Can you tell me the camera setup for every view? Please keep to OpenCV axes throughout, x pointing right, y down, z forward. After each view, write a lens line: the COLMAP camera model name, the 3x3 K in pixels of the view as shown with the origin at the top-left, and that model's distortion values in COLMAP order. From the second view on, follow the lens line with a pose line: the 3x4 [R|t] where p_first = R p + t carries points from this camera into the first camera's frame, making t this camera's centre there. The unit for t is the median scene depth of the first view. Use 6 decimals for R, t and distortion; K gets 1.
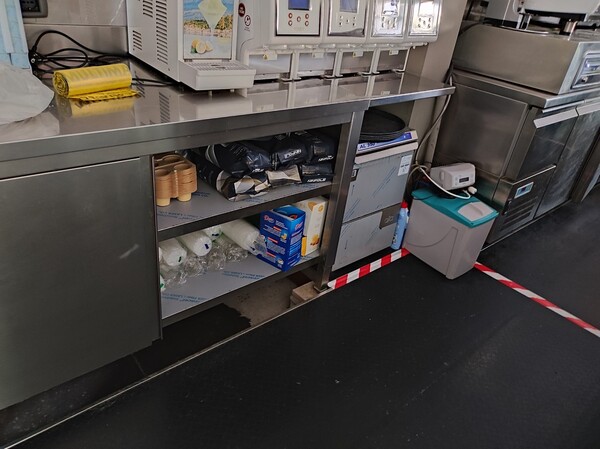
lens RADIAL K [[442.3, 0, 299.8], [0, 442.3, 224.3], [0, 0, 1]] dist [0.022341, -0.015477]
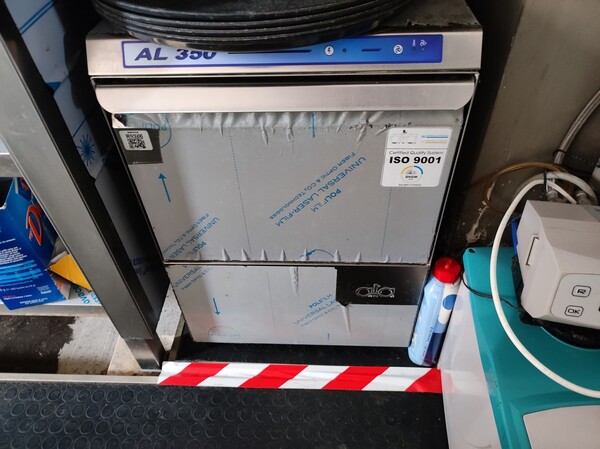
lens RADIAL K [[442.3, 0, 299.5], [0, 442.3, 223.6], [0, 0, 1]] dist [0.022341, -0.015477]
pose [[0.723362, 0.375315, -0.579557, 0.368277], [-0.237730, 0.923425, 0.301283, -0.165123], [0.648253, -0.080159, 0.757194, 0.753036]]
